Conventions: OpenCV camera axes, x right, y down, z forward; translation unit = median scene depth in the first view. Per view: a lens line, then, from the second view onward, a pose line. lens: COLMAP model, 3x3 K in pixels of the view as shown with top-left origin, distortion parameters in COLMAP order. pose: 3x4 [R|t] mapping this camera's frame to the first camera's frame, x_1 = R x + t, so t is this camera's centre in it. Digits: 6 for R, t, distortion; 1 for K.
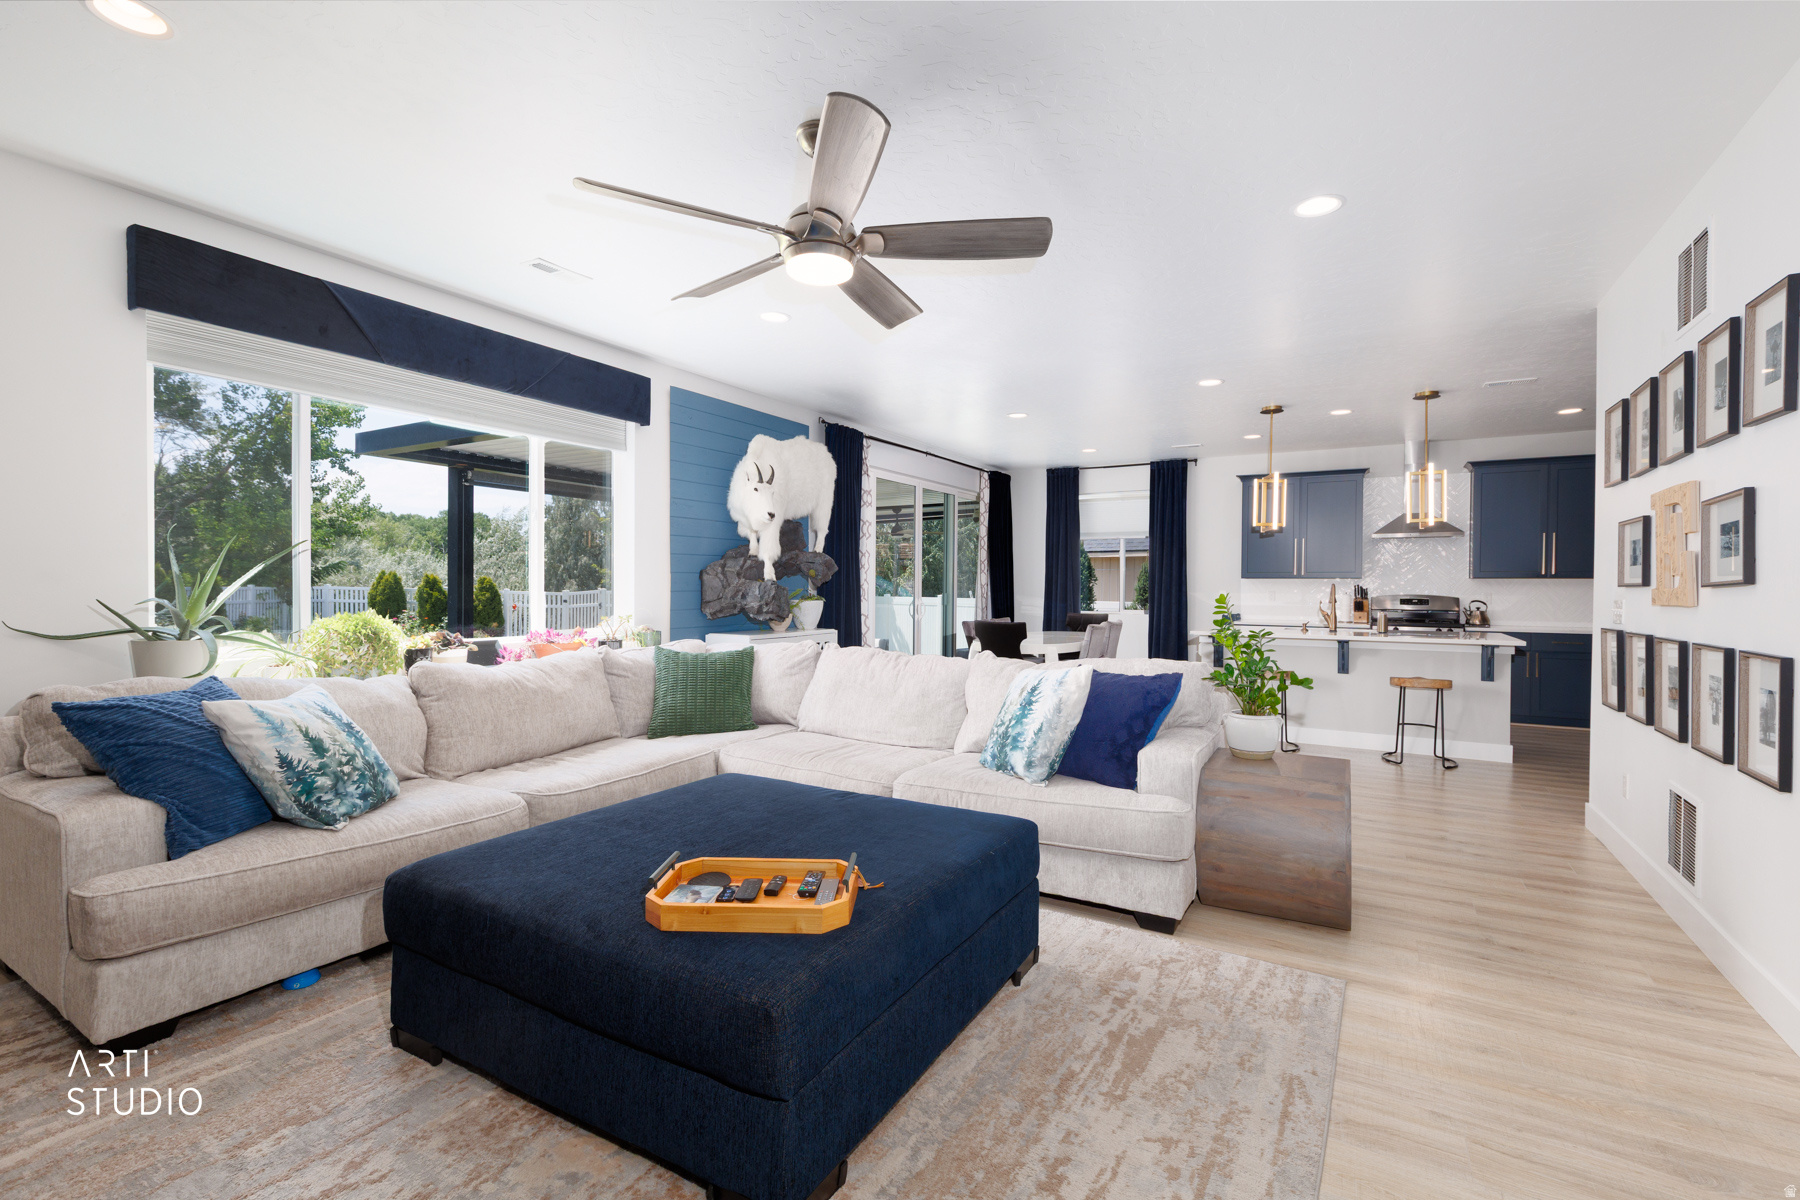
lens RADIAL K [[800.2, 0, 895.4], [0, 800.2, 591.4], [0, 0, 1]] dist [0.010481, -0.002392]
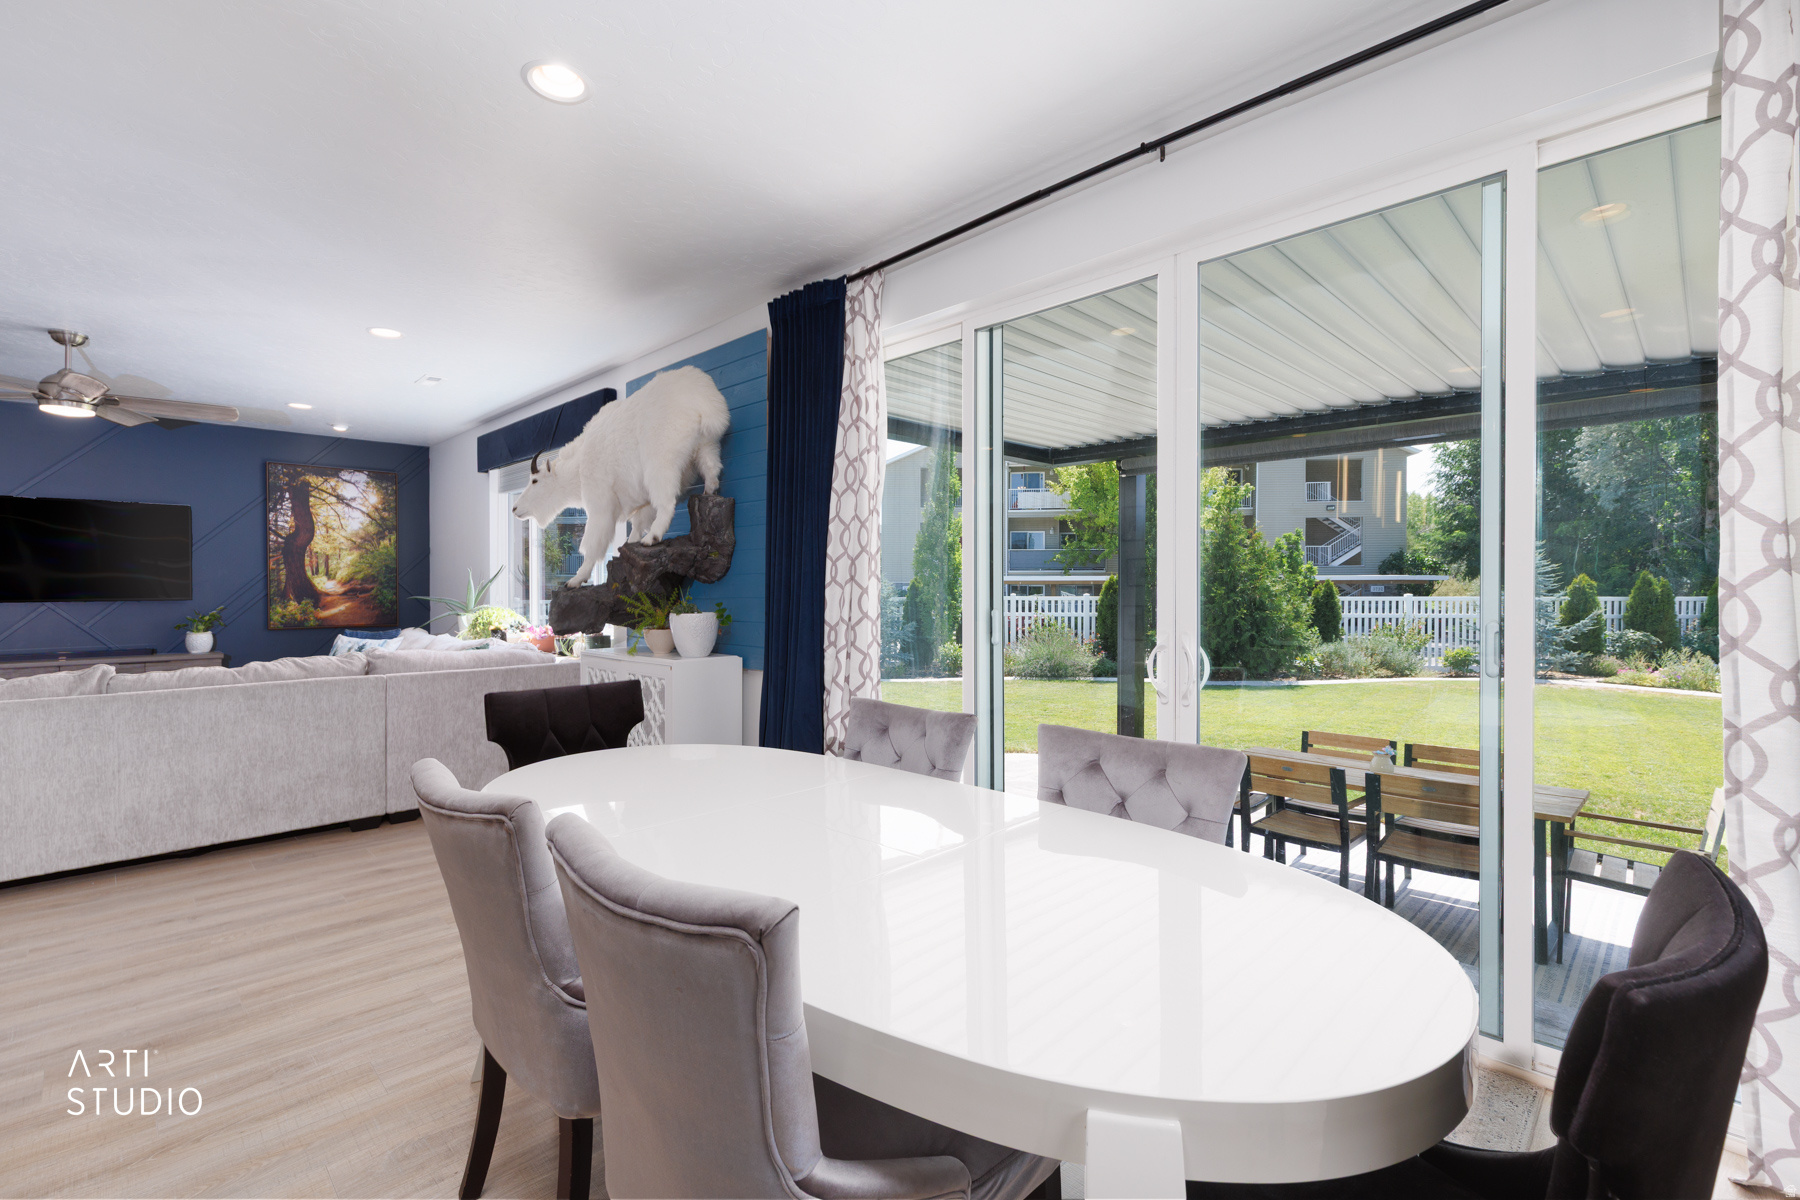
lens RADIAL K [[800.2, 0, 901.7], [0, 800.2, 594.4], [0, 0, 1]] dist [0.010481, -0.002392]
pose [[-0.248294, -0.001204, -0.968684, 0.999667], [-0.010367, 0.999945, 0.001415, -0.017269], [0.968629, 0.010394, -0.248293, 2.769553]]
